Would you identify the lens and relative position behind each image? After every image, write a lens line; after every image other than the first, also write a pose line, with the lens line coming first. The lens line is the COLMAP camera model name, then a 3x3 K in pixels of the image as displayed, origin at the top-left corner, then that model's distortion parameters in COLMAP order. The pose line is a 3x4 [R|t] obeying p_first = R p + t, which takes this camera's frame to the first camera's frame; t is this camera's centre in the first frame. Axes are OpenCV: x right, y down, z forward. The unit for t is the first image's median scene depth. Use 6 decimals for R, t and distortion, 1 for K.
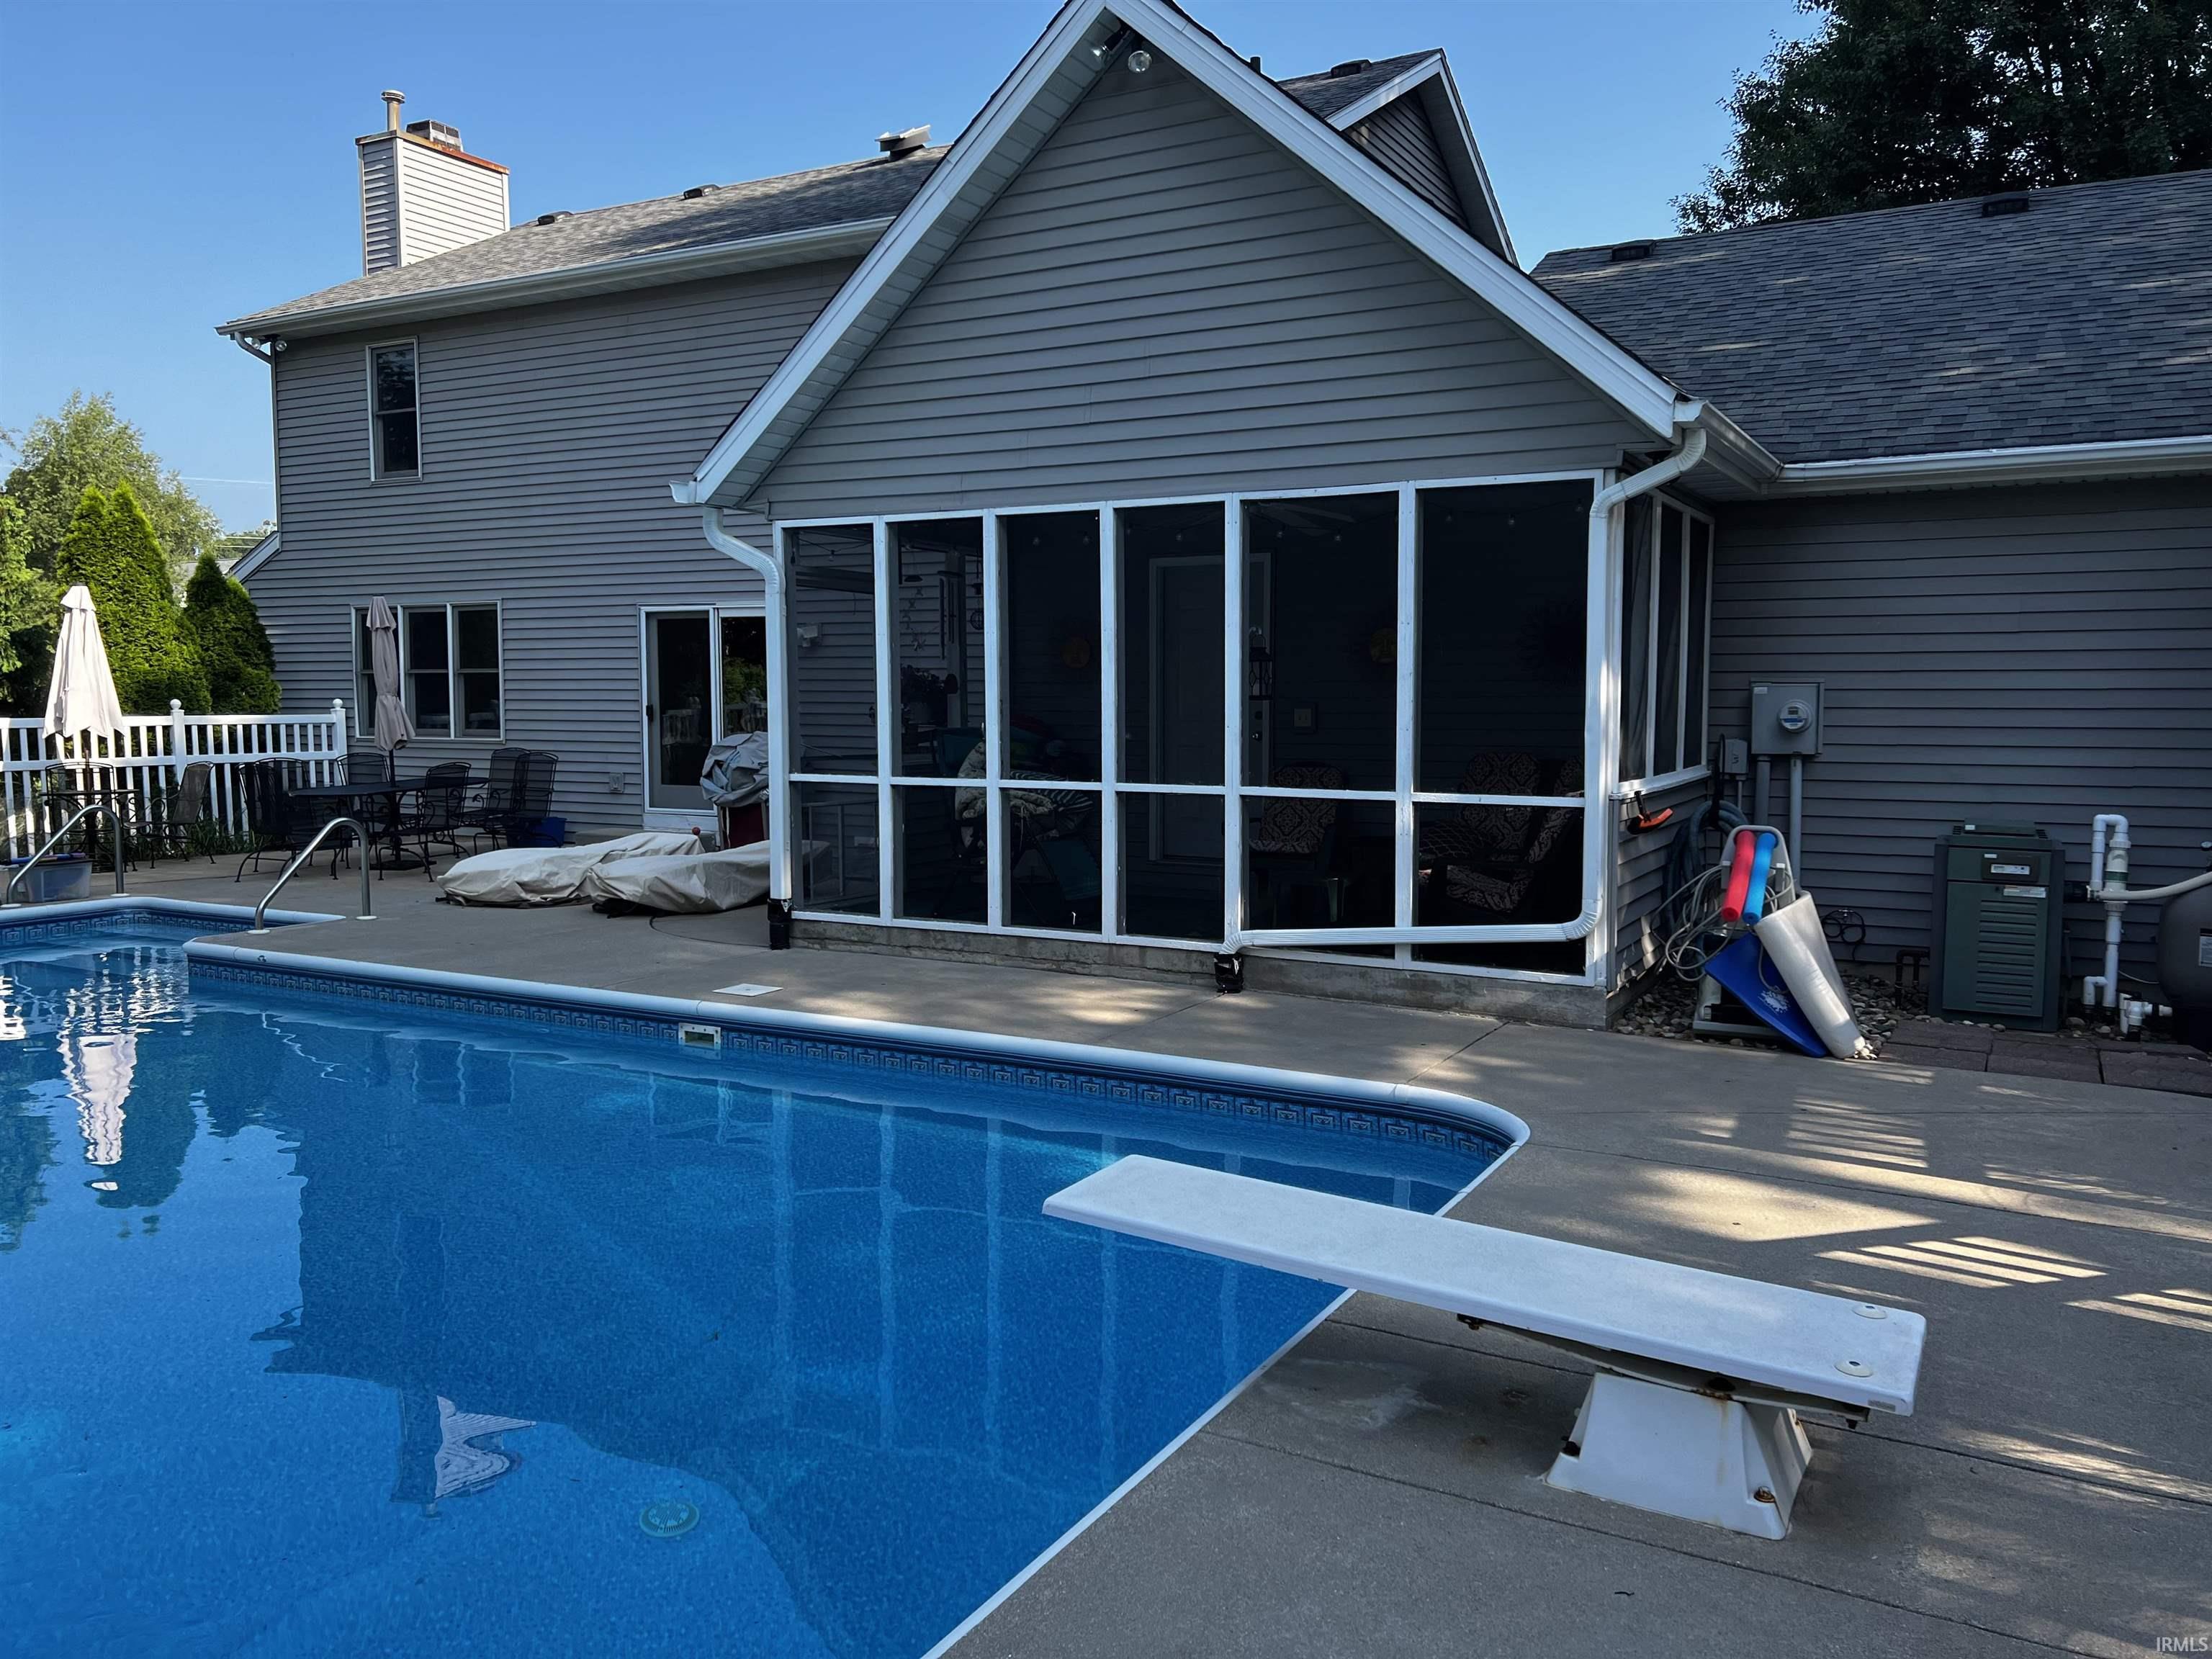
lens RADIAL K [[1662.2, 0, 1110.6], [0, 1662.2, 844.6], [0, 0, 1]] dist [0.017899, -0.004109]
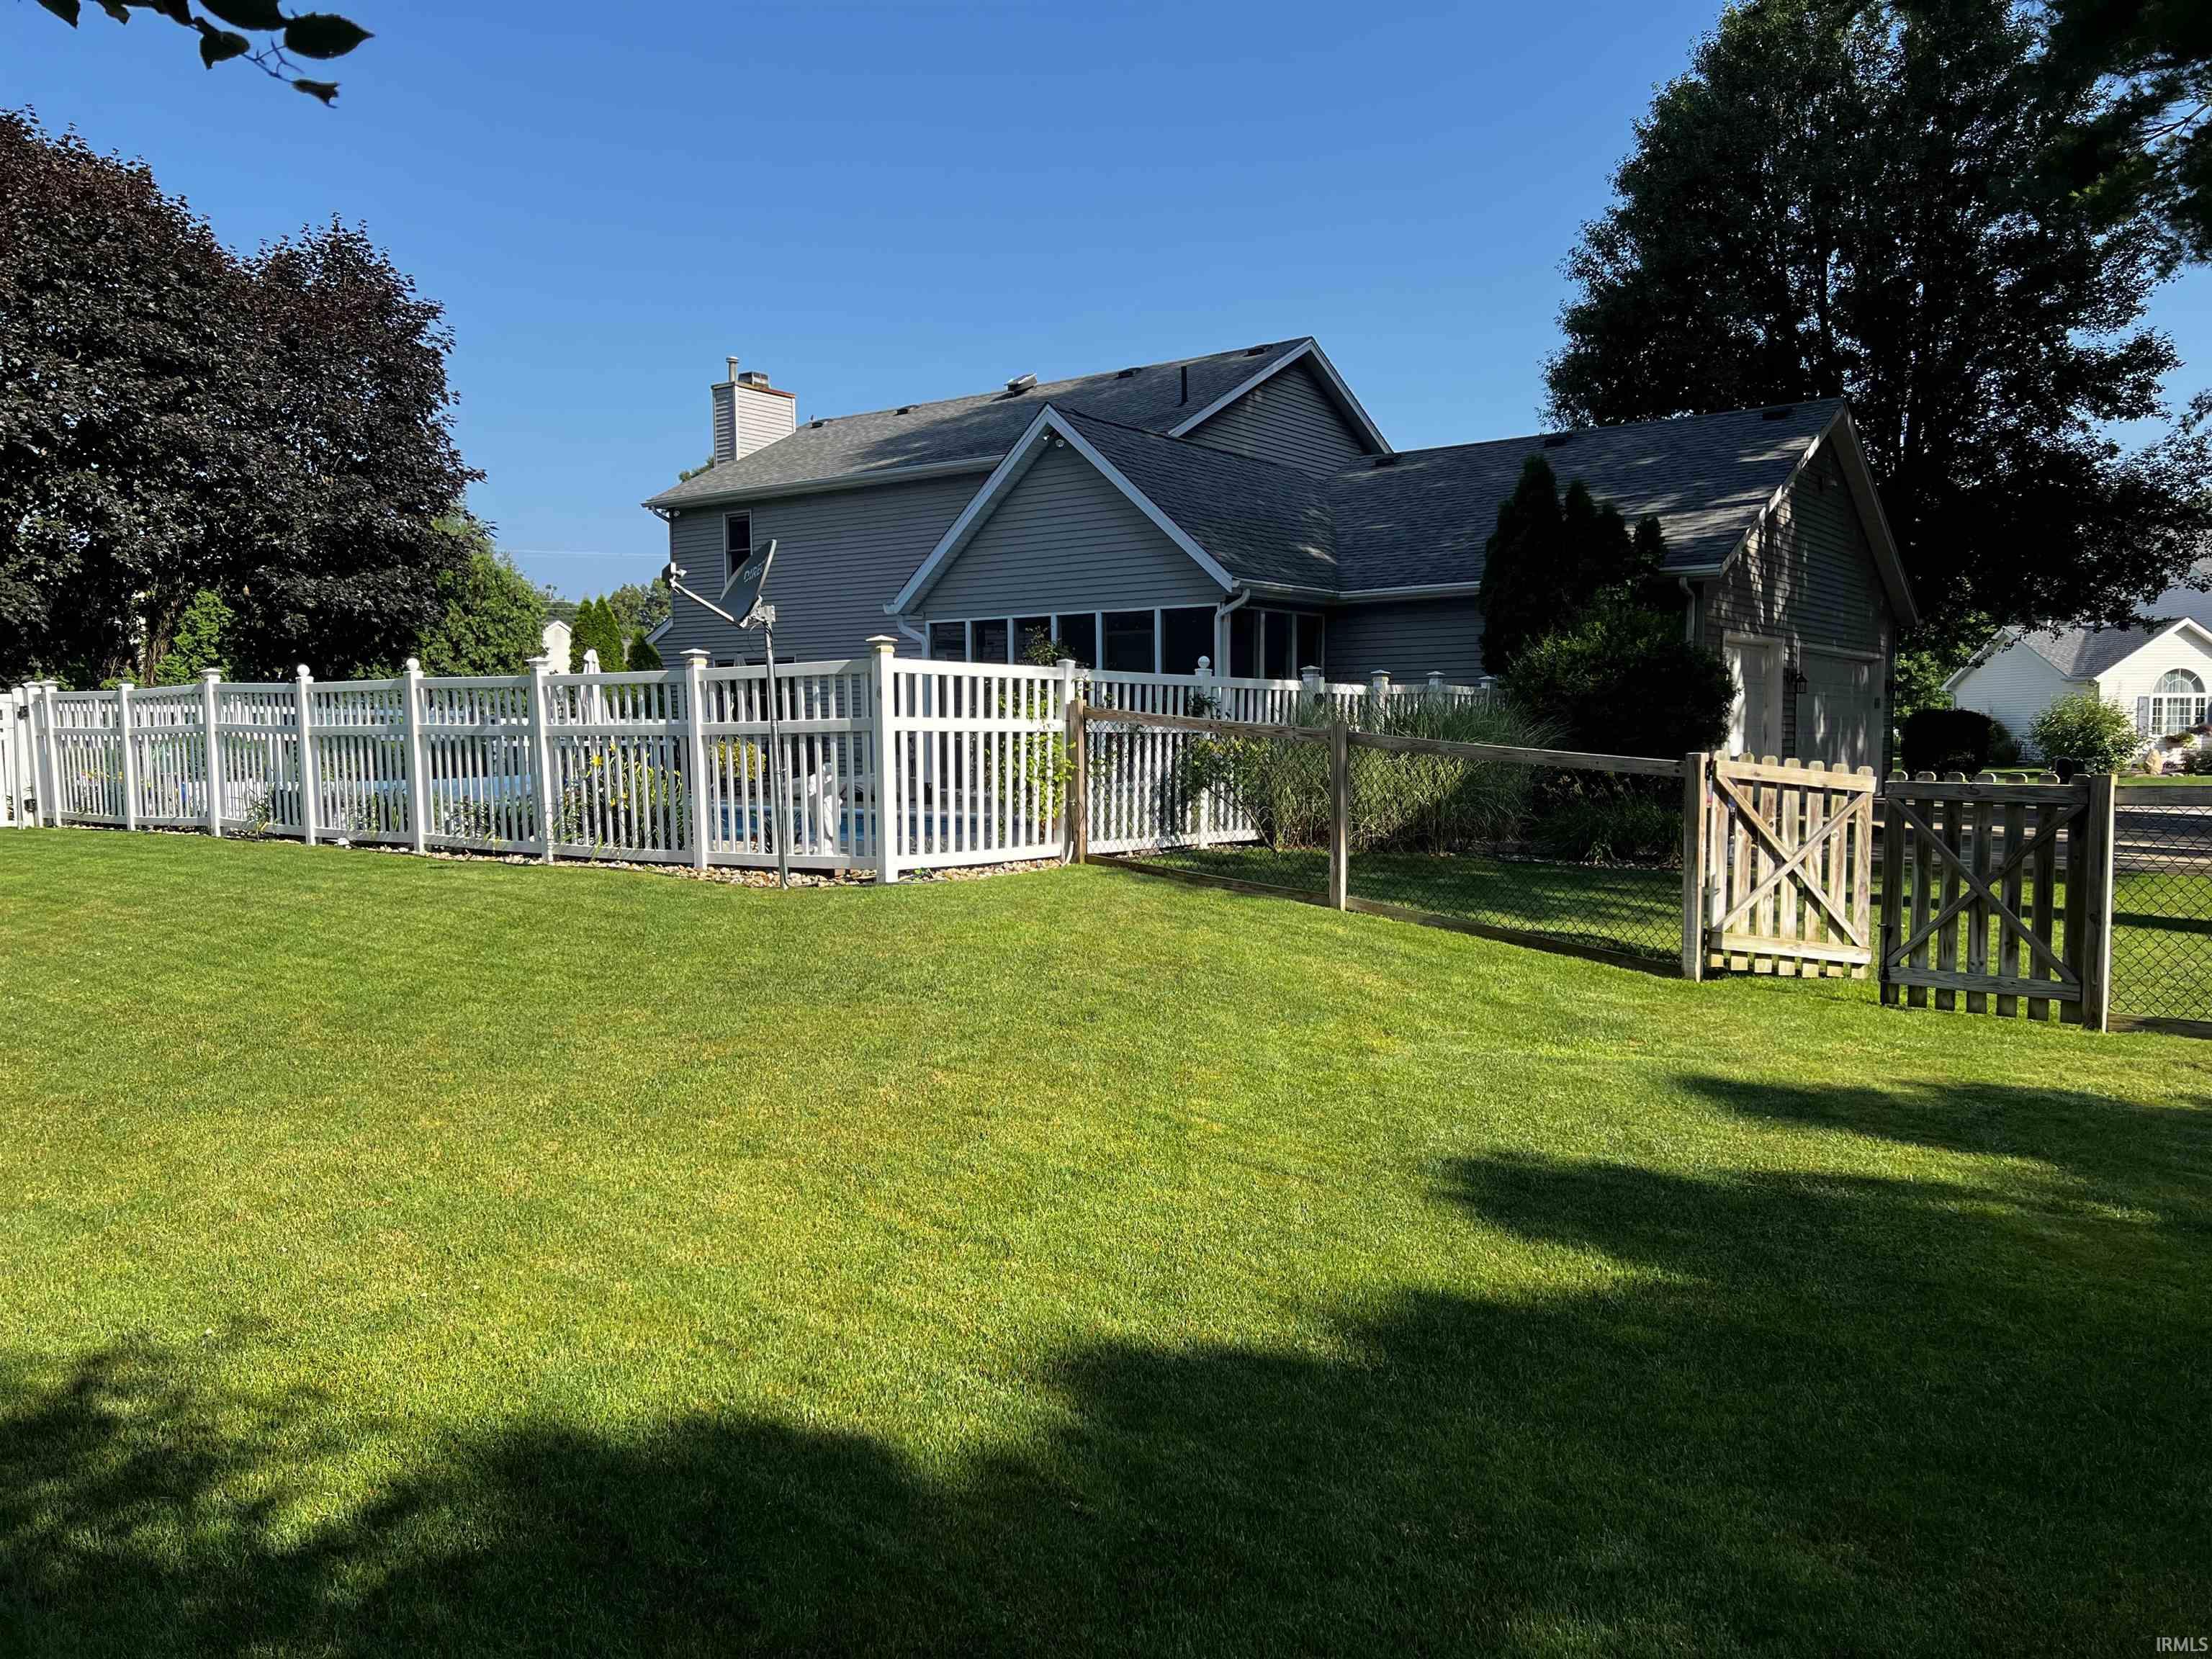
lens RADIAL K [[1648.6, 0, 1122.7], [0, 1648.6, 822.4], [0, 0, 1]] dist [0.075059, -0.123090]
pose [[0.992086, -0.005303, -0.125452, 0.227436], [0.001276, 0.999482, -0.032156, 0.103329], [0.125557, 0.031741, 0.991578, -0.790821]]
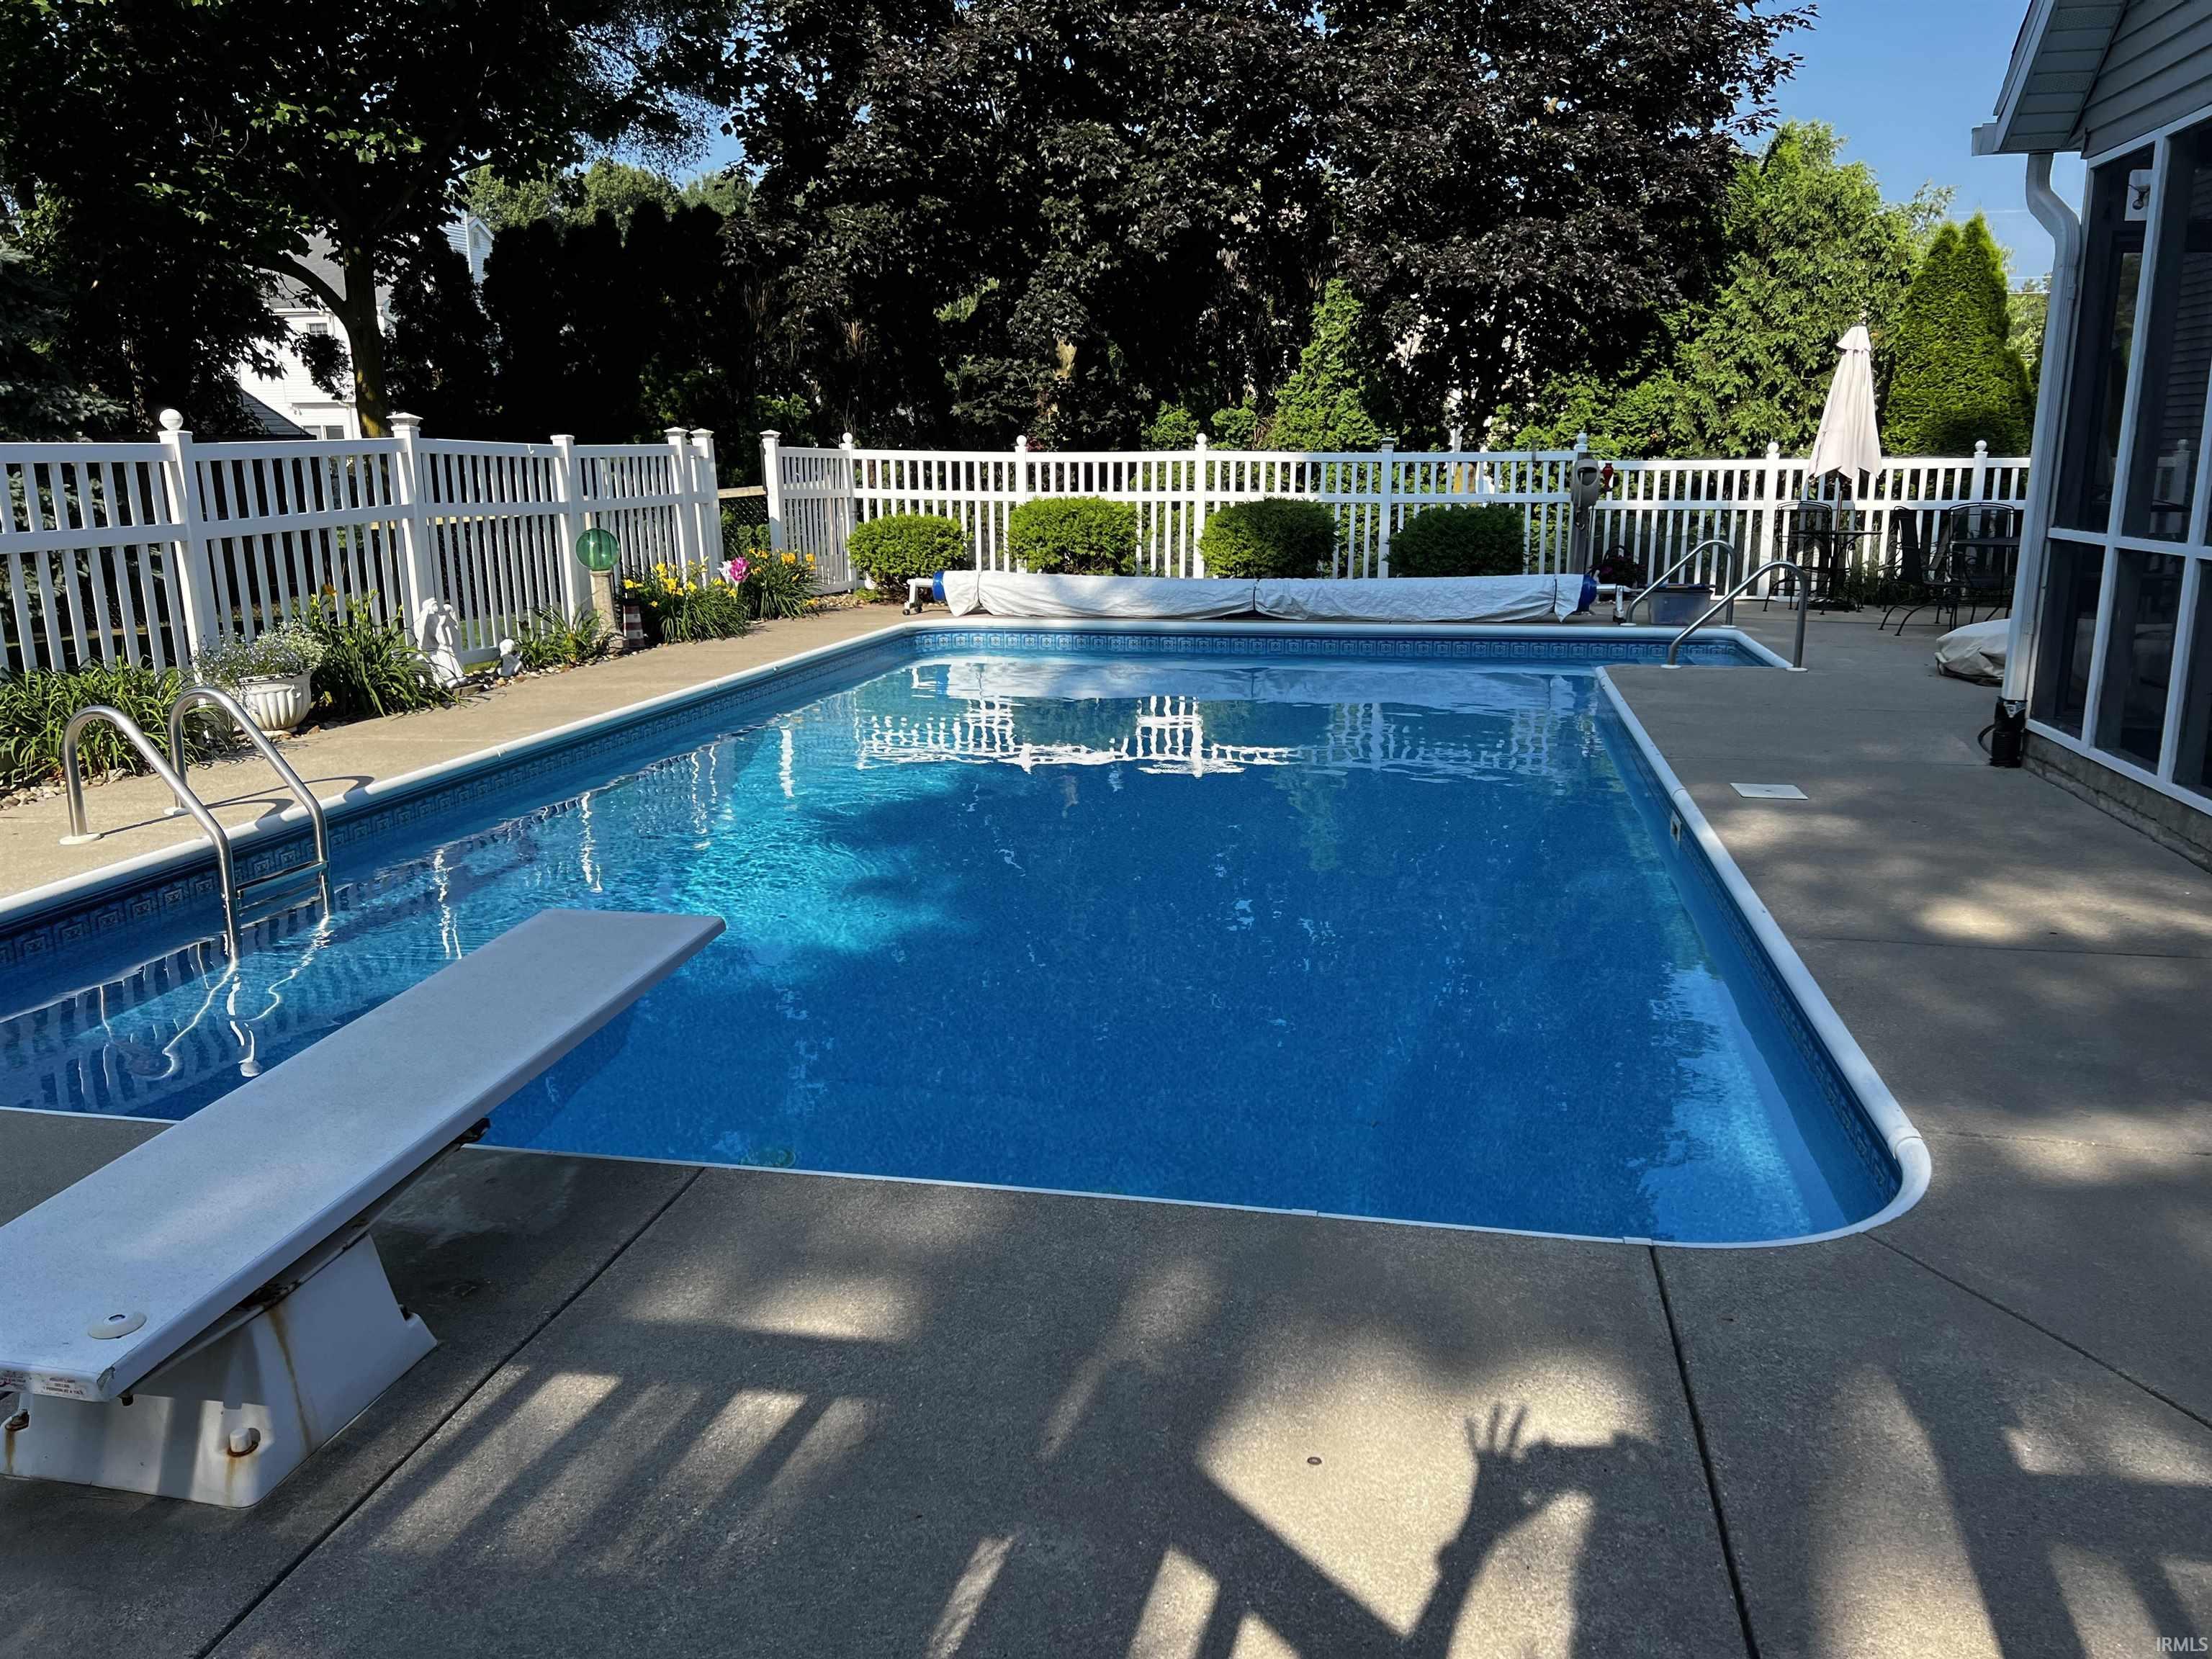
lens RADIAL K [[1613.4, 0, 1130.8], [0, 1613.4, 891.3], [0, 0, 1]] dist [0.007858, -0.000002]
pose [[0.308371, 0.243059, -0.919690, 0.238568], [-0.071614, 0.969994, 0.232342, -0.016335], [0.948567, -0.005785, 0.316525, 0.243284]]
